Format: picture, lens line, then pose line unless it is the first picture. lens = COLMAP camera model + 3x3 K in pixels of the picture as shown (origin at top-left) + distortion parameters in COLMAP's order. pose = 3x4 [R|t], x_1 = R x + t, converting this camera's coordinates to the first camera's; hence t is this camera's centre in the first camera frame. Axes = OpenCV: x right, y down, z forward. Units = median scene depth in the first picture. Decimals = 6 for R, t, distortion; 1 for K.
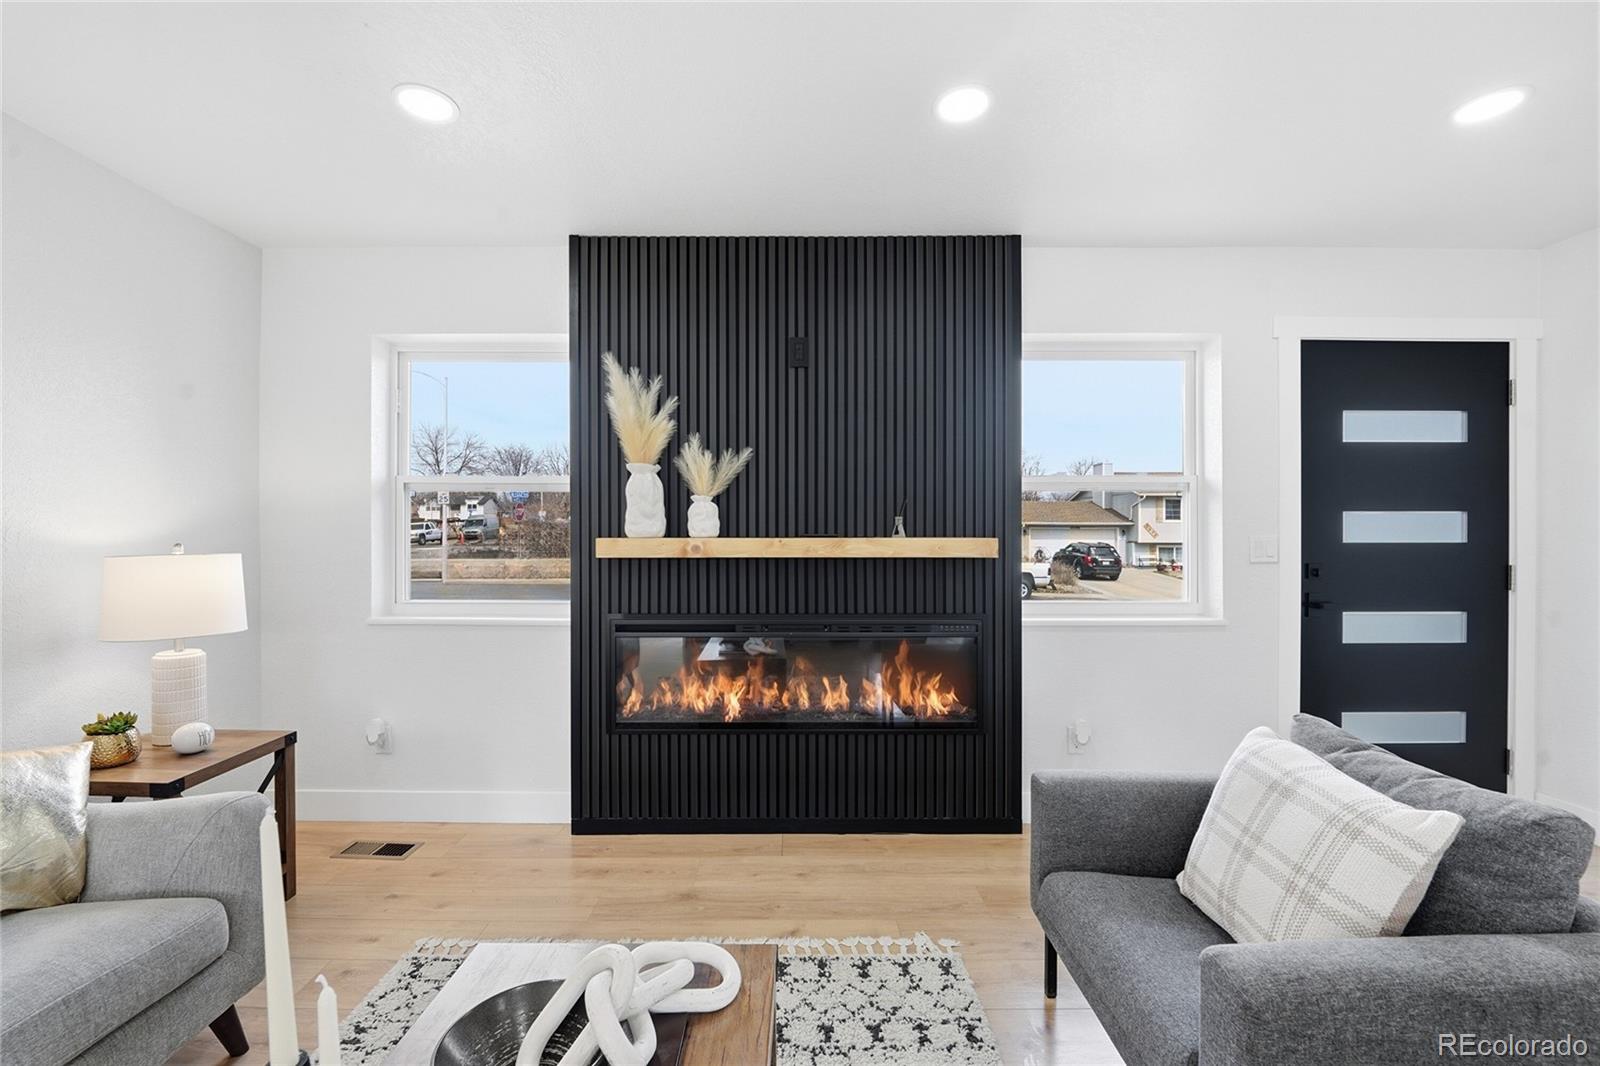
lens RADIAL K [[650.6, 0, 787.9], [0, 650.6, 530.8], [0, 0, 1]] dist [-0.010331, -0.000452]
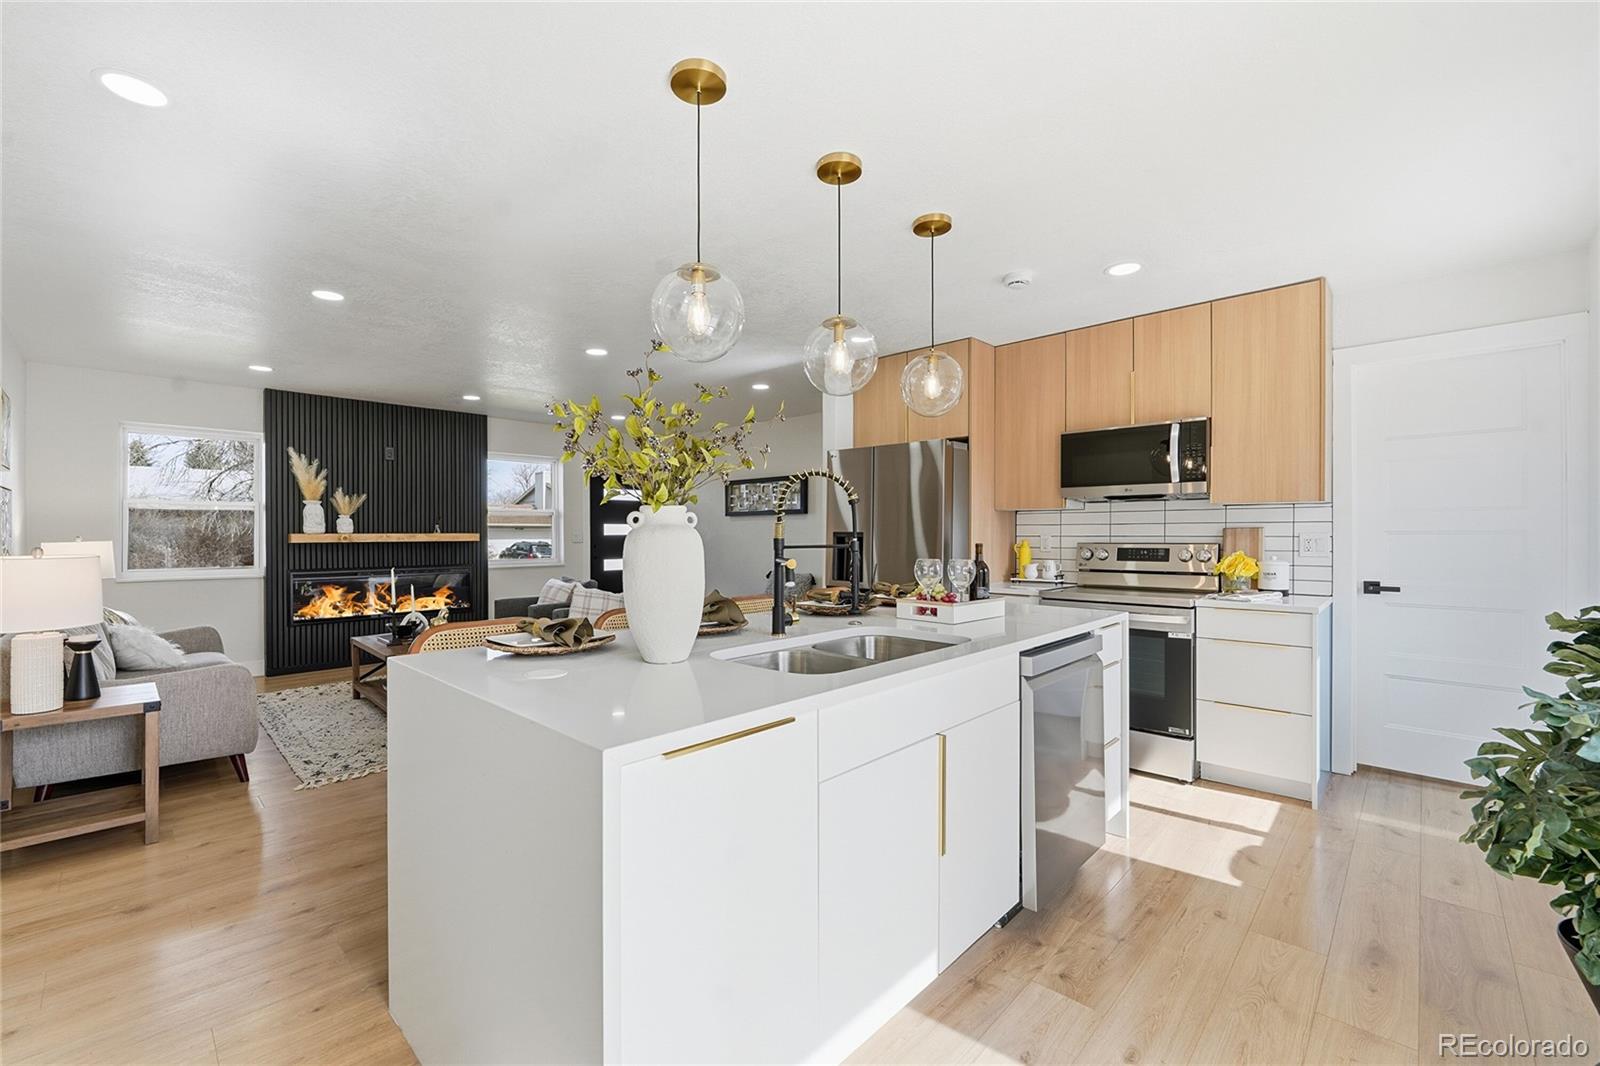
lens RADIAL K [[650.6, 0, 782.0], [0, 650.6, 535.0], [0, 0, 1]] dist [-0.010331, -0.000452]
pose [[0.697860, -0.003368, 0.716226, -0.668727], [-0.000204, 0.999988, 0.004901, 0.003816], [-0.716234, -0.003566, 0.697851, -1.631155]]
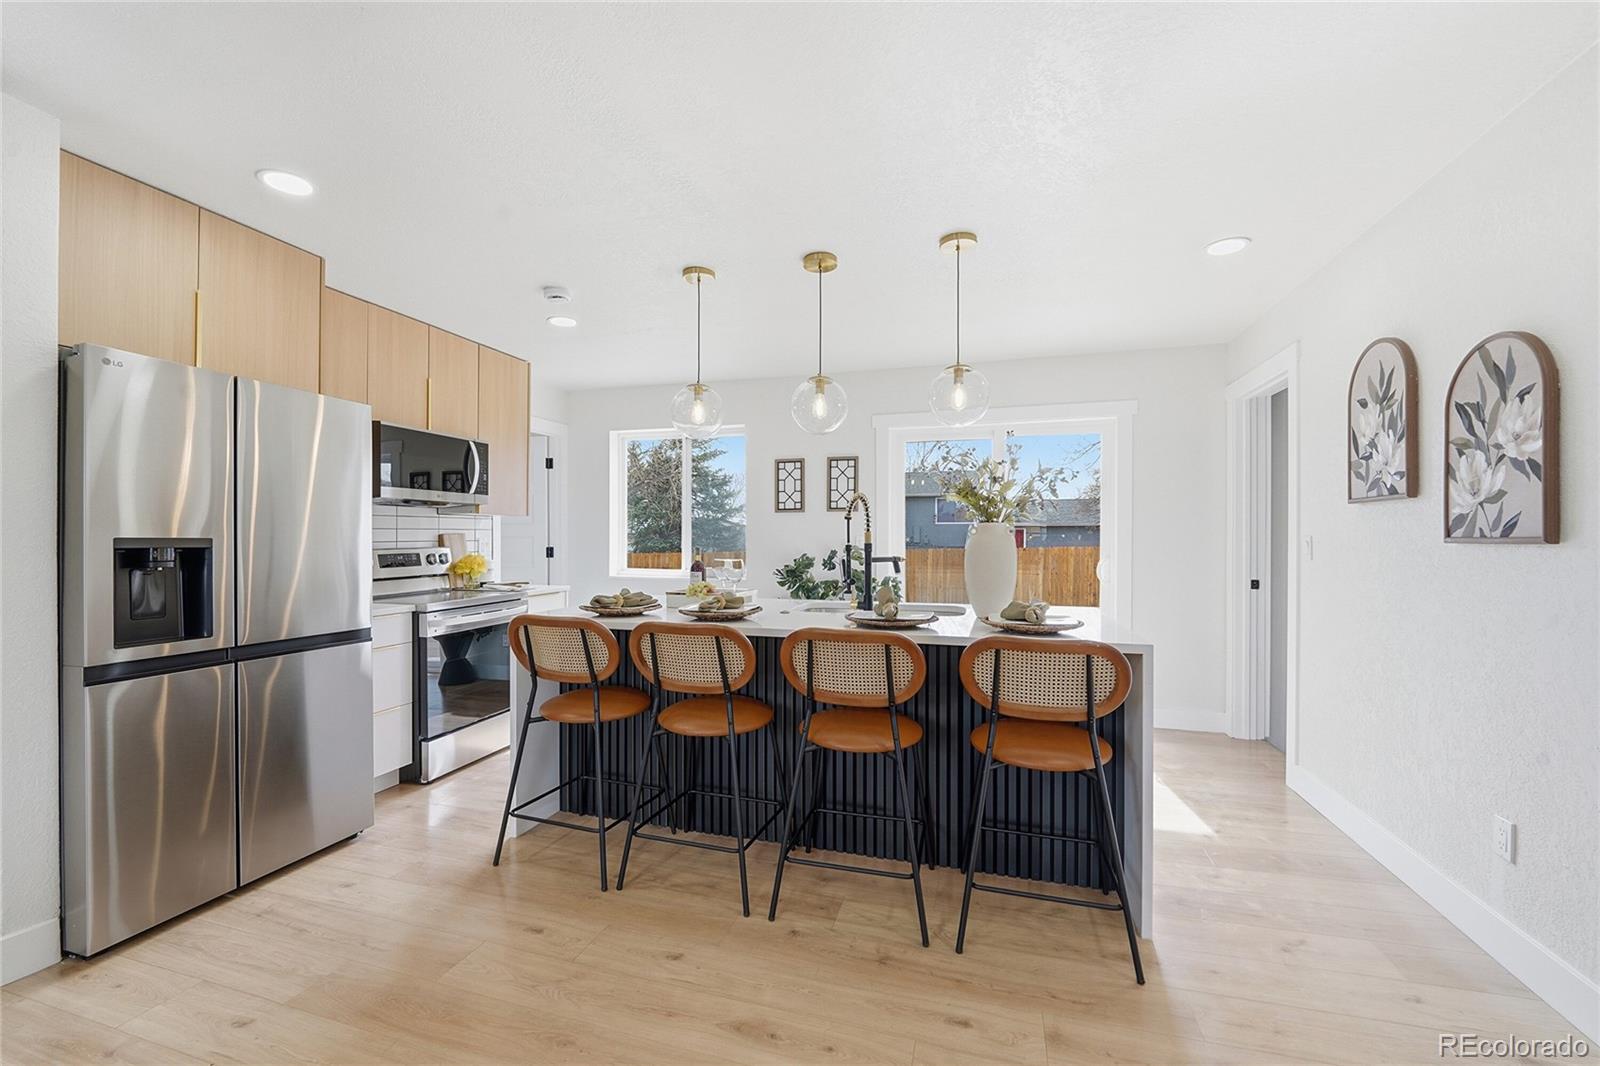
lens RADIAL K [[650.6, 0, 789.9], [0, 650.6, 537.9], [0, 0, 1]] dist [-0.010331, -0.000452]
pose [[-0.956894, -0.002205, 0.290428, -0.307663], [-0.002222, 0.999997, 0.000273, 0.002987], [-0.290428, -0.000384, -0.956897, -0.085774]]
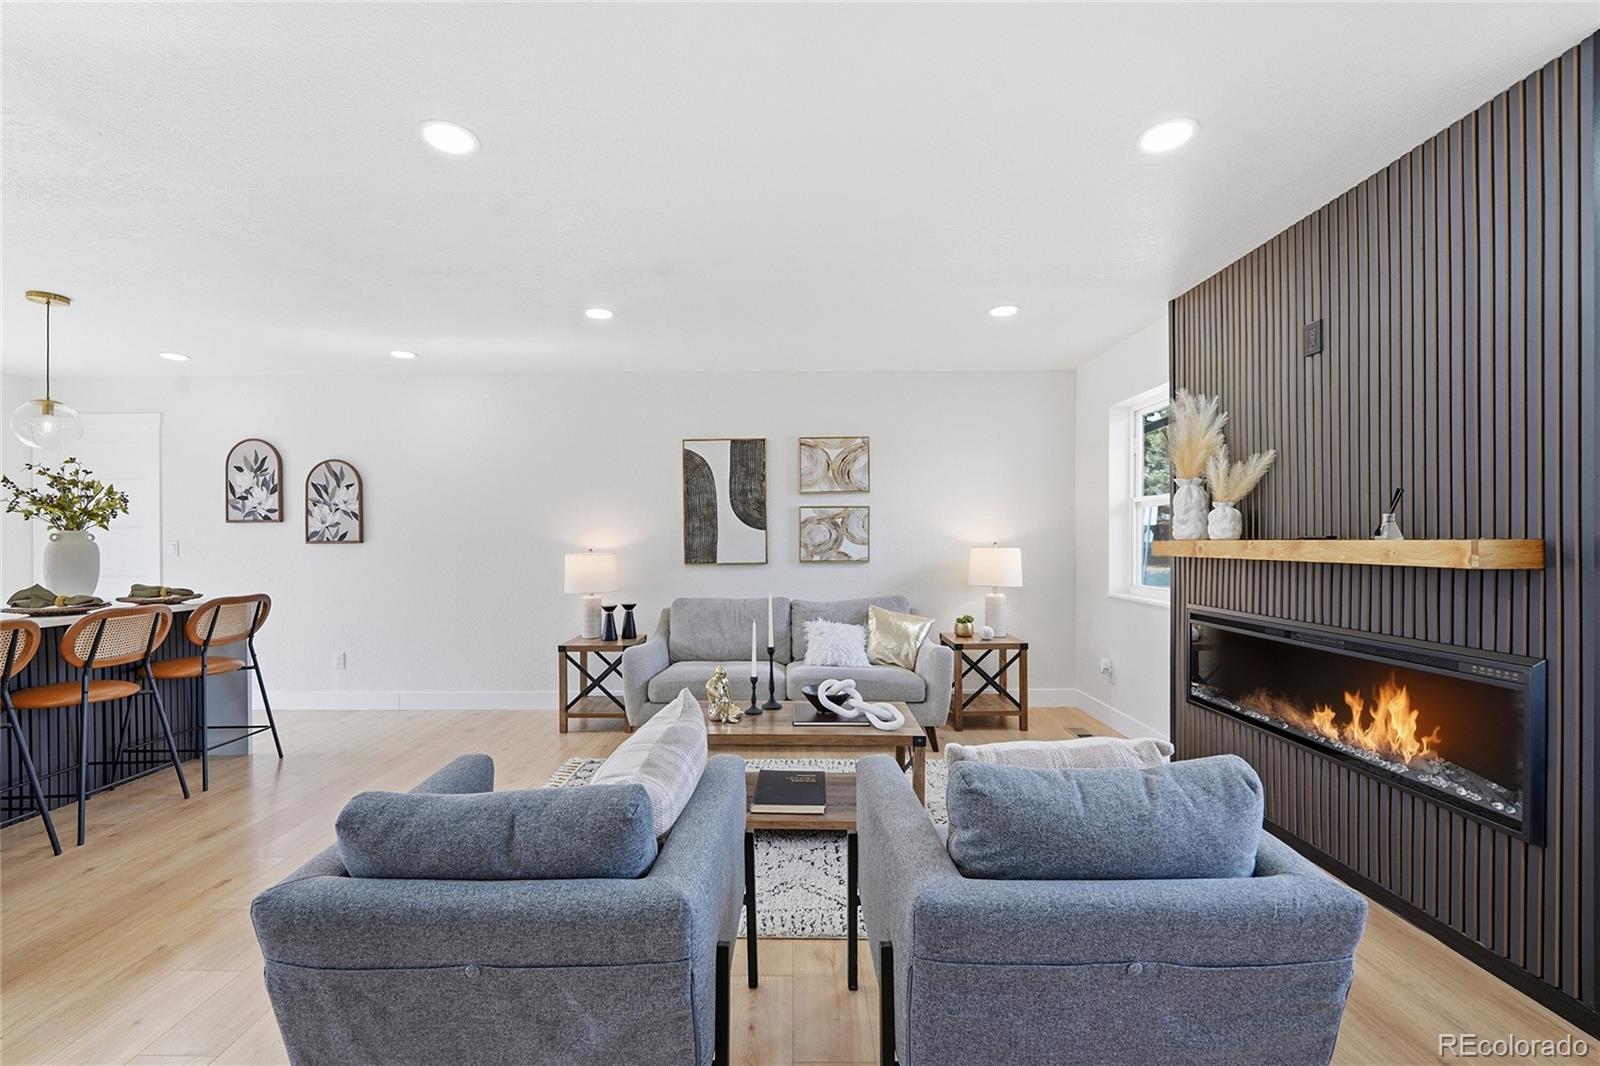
lens RADIAL K [[650.6, 0, 793.5], [0, 650.6, 540.9], [0, 0, 1]] dist [-0.010331, -0.000452]
pose [[0.007084, 0.000696, -0.999975, 0.936799], [0.006001, 0.999982, 0.000739, 0.007007], [0.999957, -0.006006, 0.007079, 0.258797]]
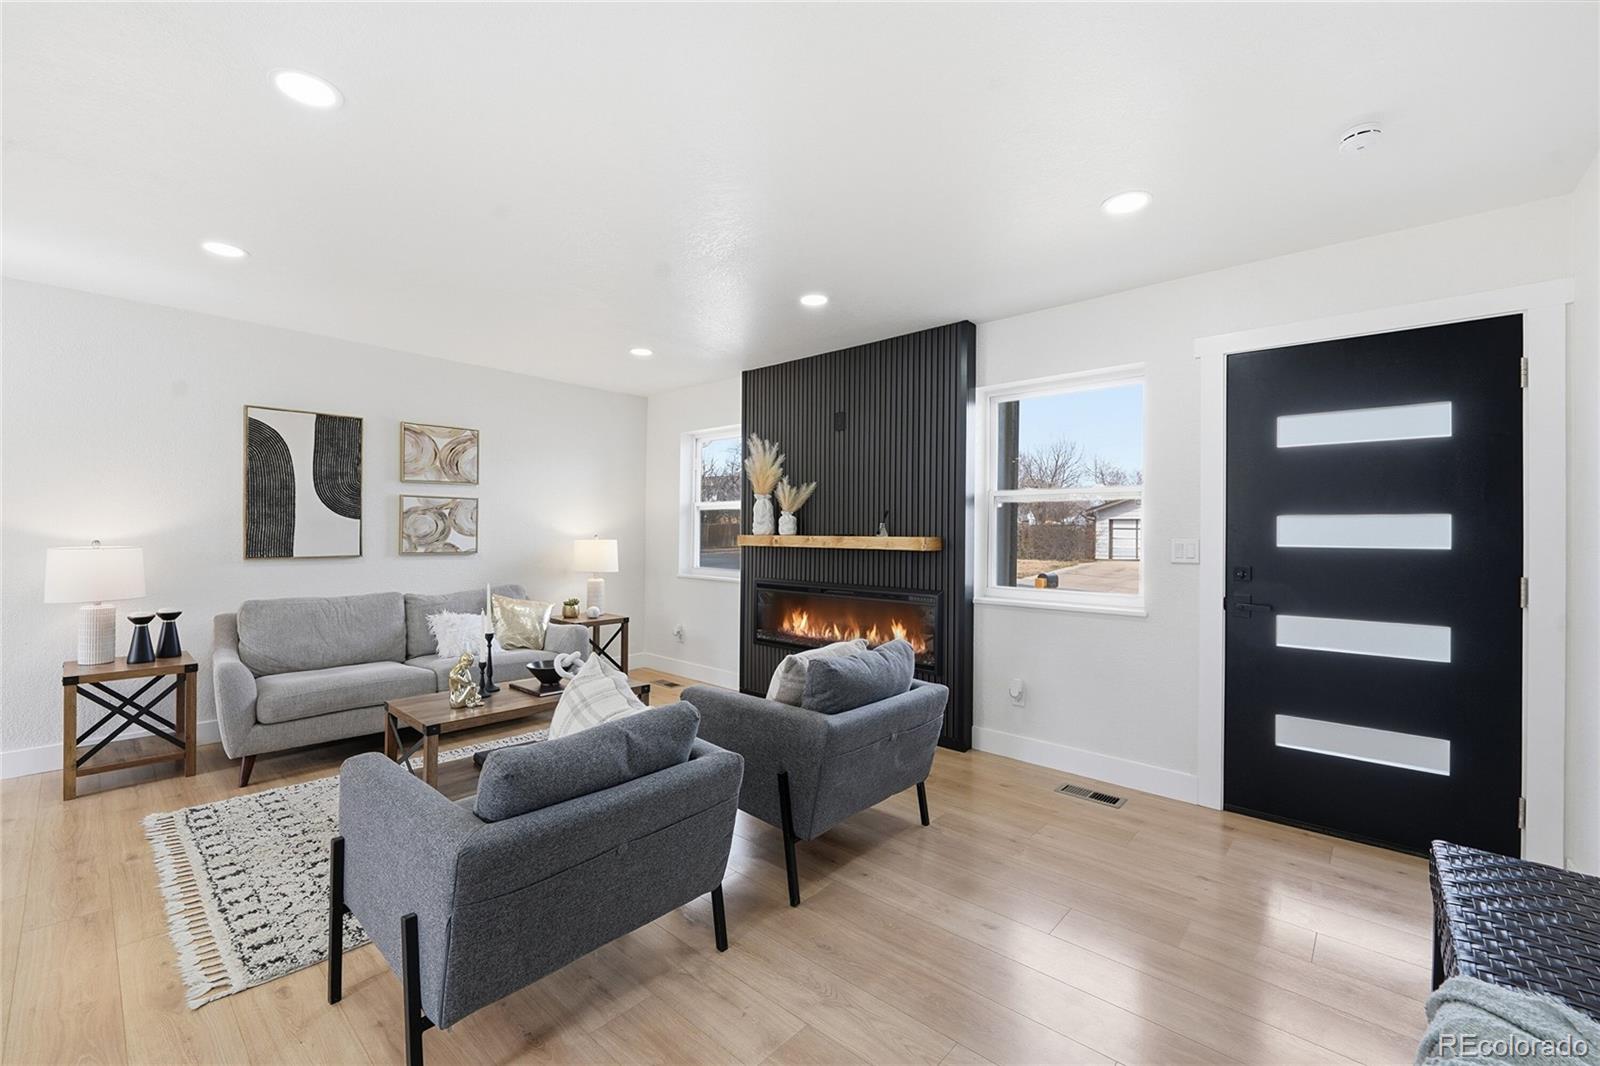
lens RADIAL K [[650.6, 0, 792.2], [0, 650.6, 528.6], [0, 0, 1]] dist [-0.010331, -0.000452]
pose [[0.745910, 0.003108, -0.666039, 1.018025], [-0.007497, 0.999965, -0.003729, -0.000840], [0.666004, 0.007775, 0.745908, -0.286706]]
